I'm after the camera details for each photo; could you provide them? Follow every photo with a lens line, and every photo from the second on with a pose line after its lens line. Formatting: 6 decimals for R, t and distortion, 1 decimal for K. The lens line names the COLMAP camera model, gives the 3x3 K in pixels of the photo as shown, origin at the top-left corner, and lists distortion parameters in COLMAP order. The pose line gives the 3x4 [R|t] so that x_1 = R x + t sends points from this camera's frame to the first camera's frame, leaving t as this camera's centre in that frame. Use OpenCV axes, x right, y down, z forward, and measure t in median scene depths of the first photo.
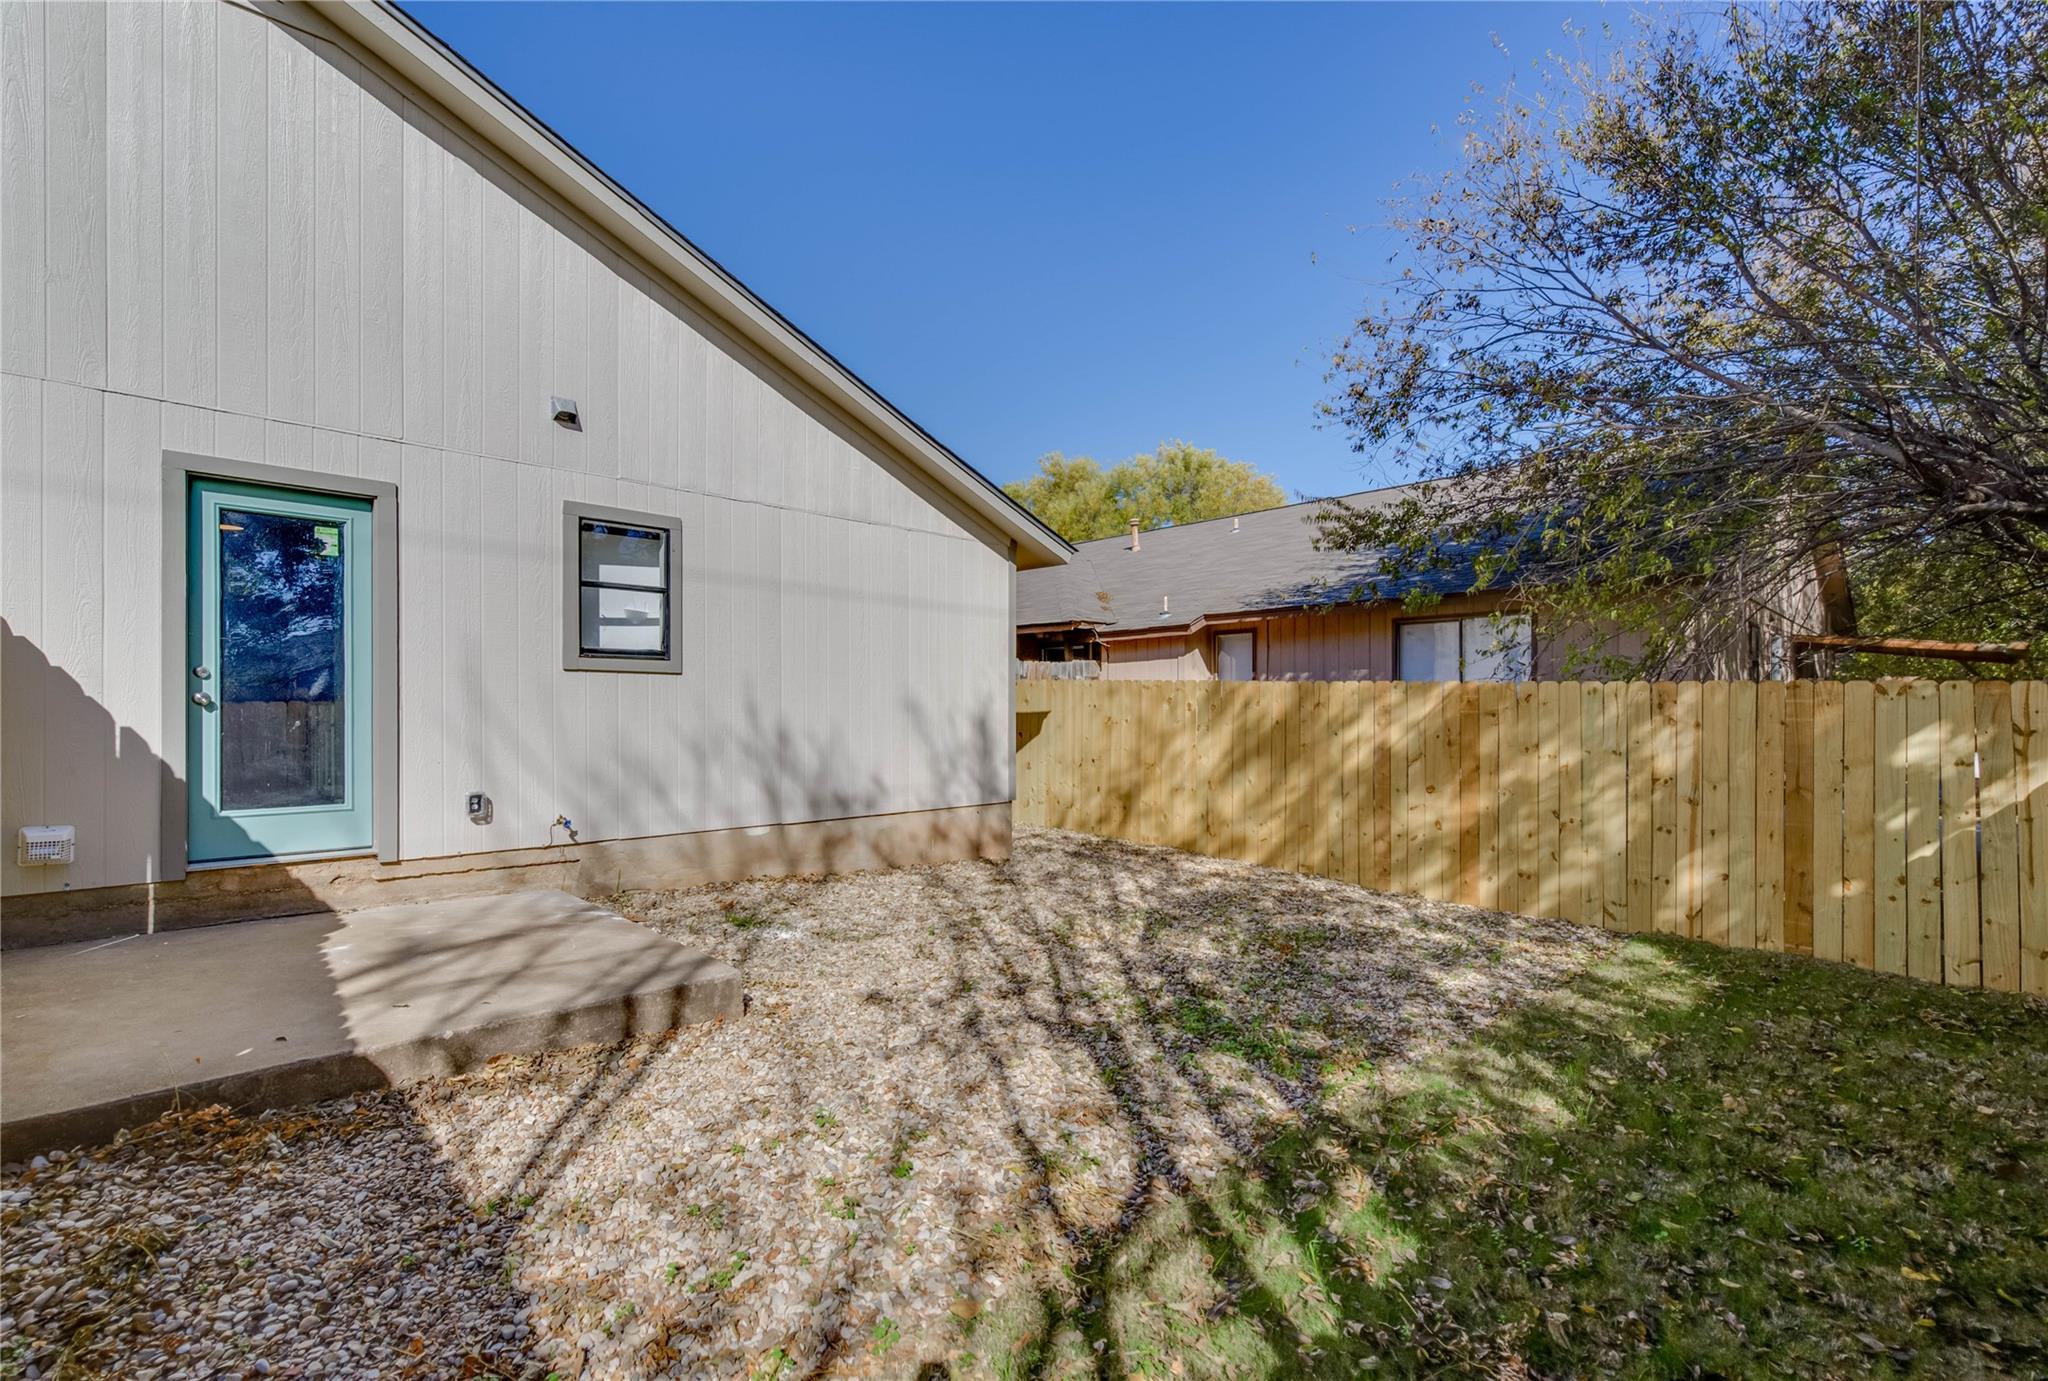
lens RADIAL K [[897.6, 0, 1005.7], [0, 897.6, 704.8], [0, 0, 1]] dist [-0.002862, -0.000666]
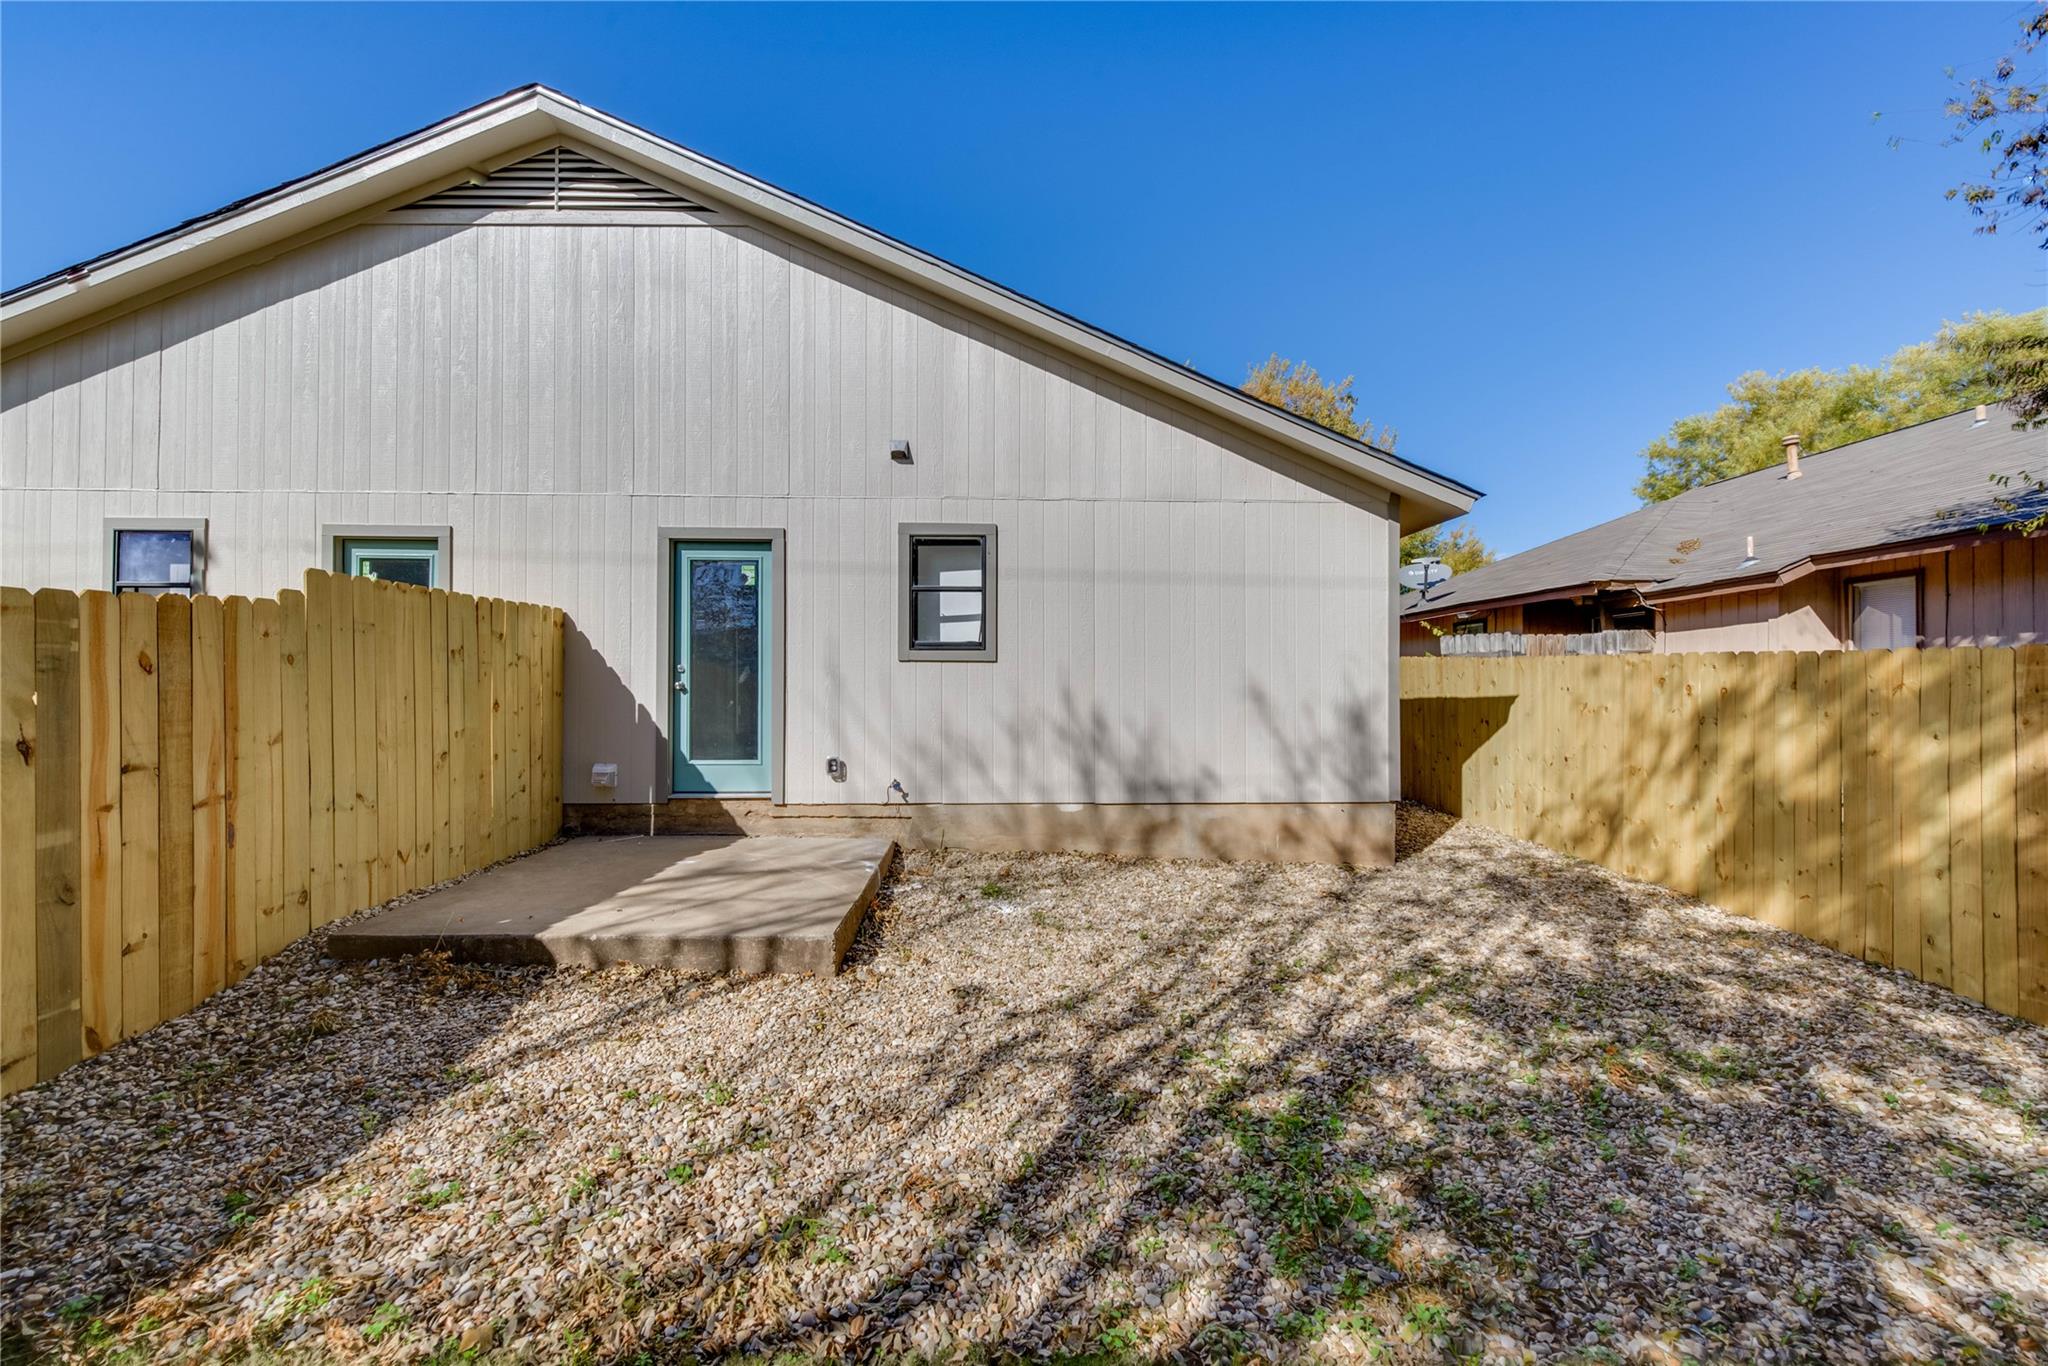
lens RADIAL K [[805.7, 0, 1030.8], [0, 805.7, 677.7], [0, 0, 1]] dist [-0.002606, -0.001184]
pose [[0.747003, -0.010038, -0.664745, 0.361119], [0.002270, 0.999919, -0.012548, -0.002107], [0.664817, 0.007864, 0.746965, 0.287048]]
